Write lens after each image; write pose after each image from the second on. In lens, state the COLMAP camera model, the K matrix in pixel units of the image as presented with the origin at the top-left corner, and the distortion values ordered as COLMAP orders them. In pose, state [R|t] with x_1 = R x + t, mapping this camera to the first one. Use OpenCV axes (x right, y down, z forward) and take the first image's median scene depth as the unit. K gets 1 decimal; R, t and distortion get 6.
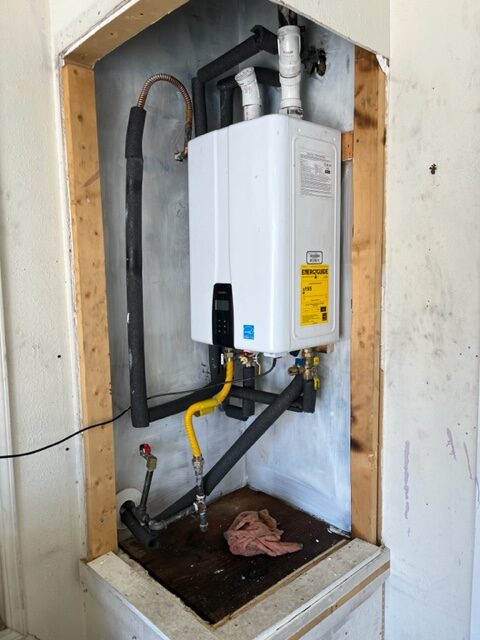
lens RADIAL K [[486.7, 0, 229.9], [0, 486.7, 320.1], [0, 0, 1]] dist [0.032088, -0.048295]
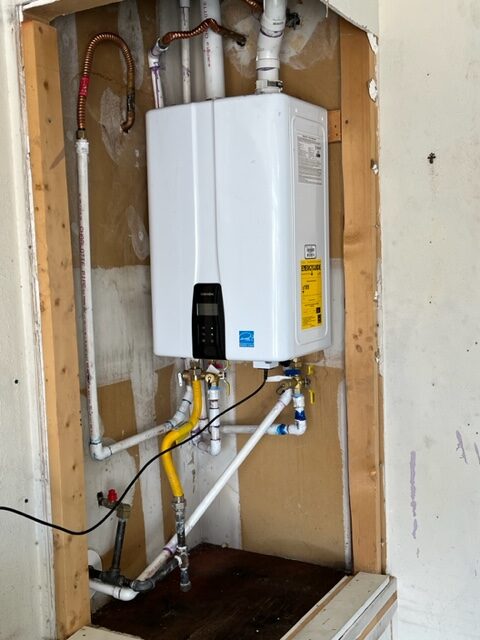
lens RADIAL K [[758.4, 0, 240.0], [0, 758.4, 320.0], [0, 0, 1]] dist [0.013763, -0.056144]
pose [[0.954930, -0.038666, 0.294303, -0.352990], [0.047428, 0.998617, -0.022693, 0.019958], [-0.293018, 0.035628, 0.955443, -0.265905]]
